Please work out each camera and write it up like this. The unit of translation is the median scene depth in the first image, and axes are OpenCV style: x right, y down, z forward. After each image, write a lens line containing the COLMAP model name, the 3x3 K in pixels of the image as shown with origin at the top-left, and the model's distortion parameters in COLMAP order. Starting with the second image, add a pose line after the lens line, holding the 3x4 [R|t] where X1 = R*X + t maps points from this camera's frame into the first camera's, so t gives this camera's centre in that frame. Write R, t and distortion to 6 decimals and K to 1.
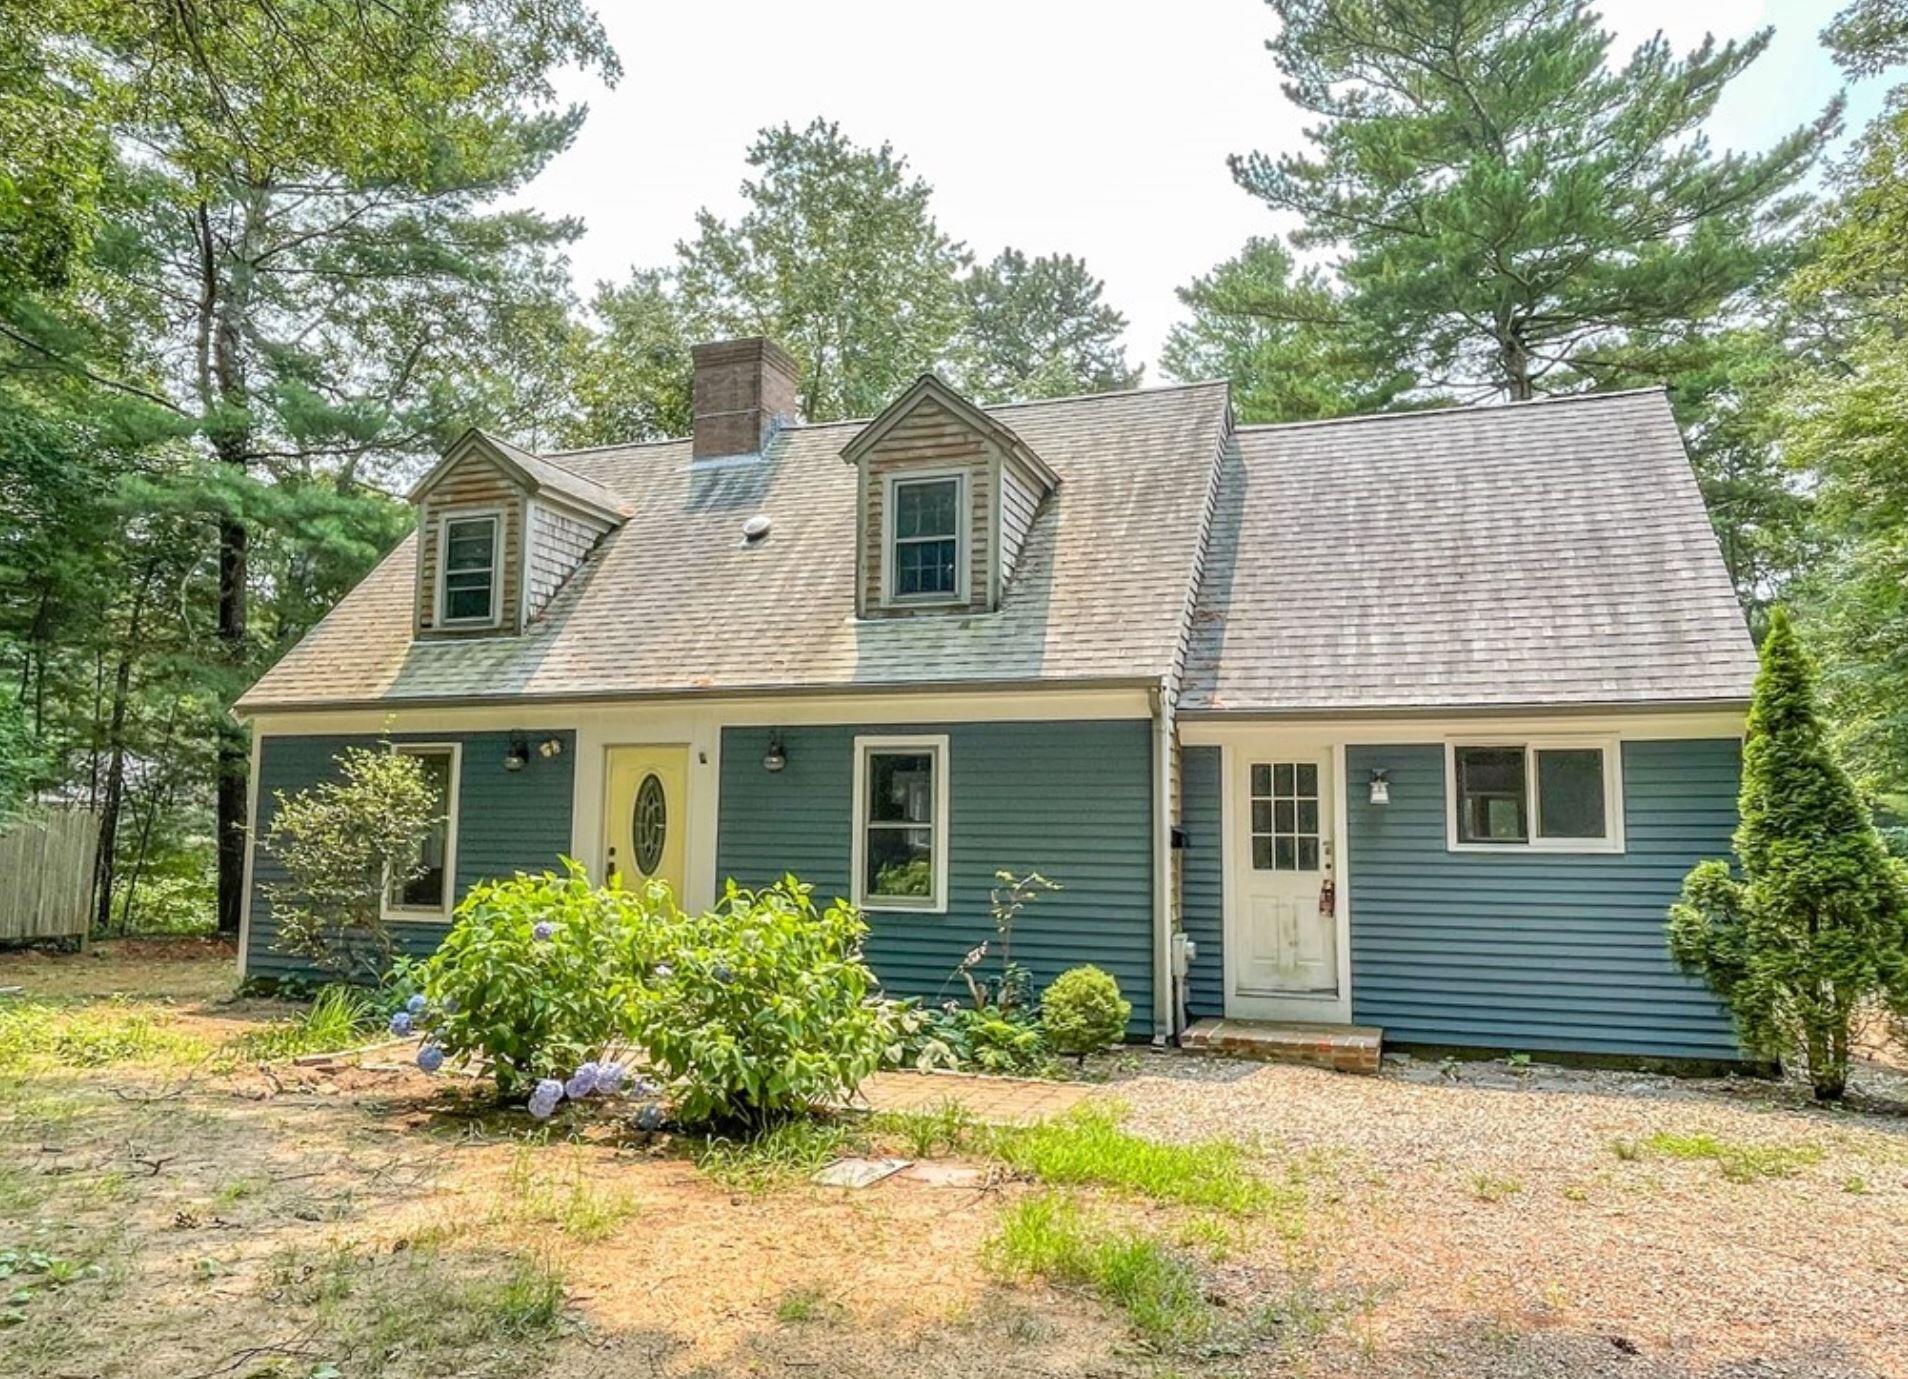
lens RADIAL K [[1291.9, 0, 951.9], [0, 1291.9, 707.0], [0, 0, 1]] dist [0.005933, -0.002066]
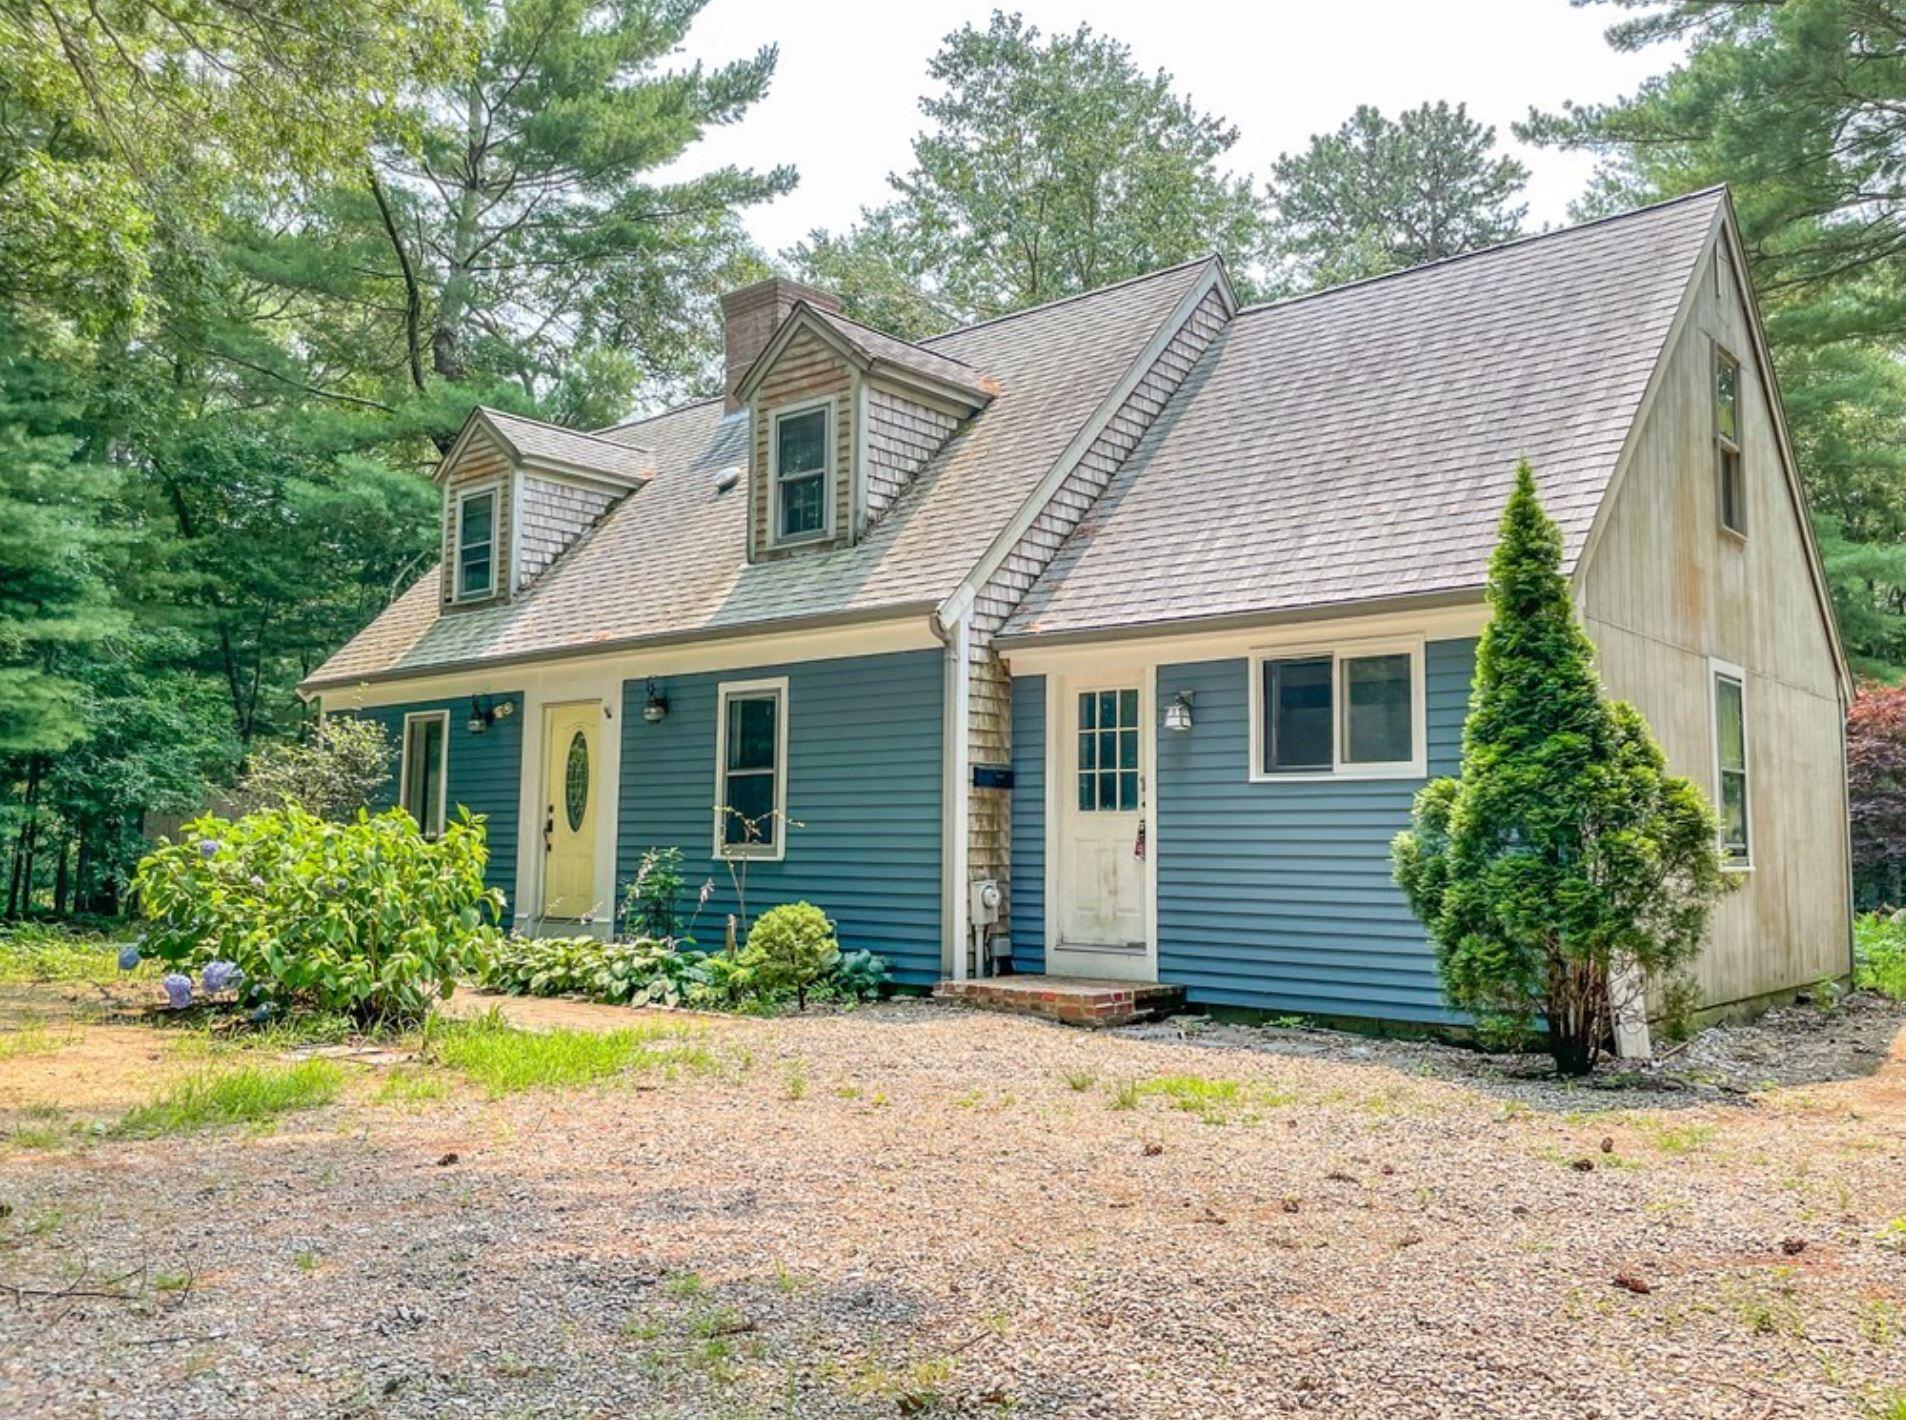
lens RADIAL K [[1528.0, 0, 953.9], [0, 1528.0, 696.5], [0, 0, 1]] dist [0.048432, -0.003772]
pose [[0.934128, -0.039575, -0.354738, 0.487029], [0.039868, 0.999184, -0.006486, 0.046149], [0.354705, -0.008084, 0.934943, -0.017233]]
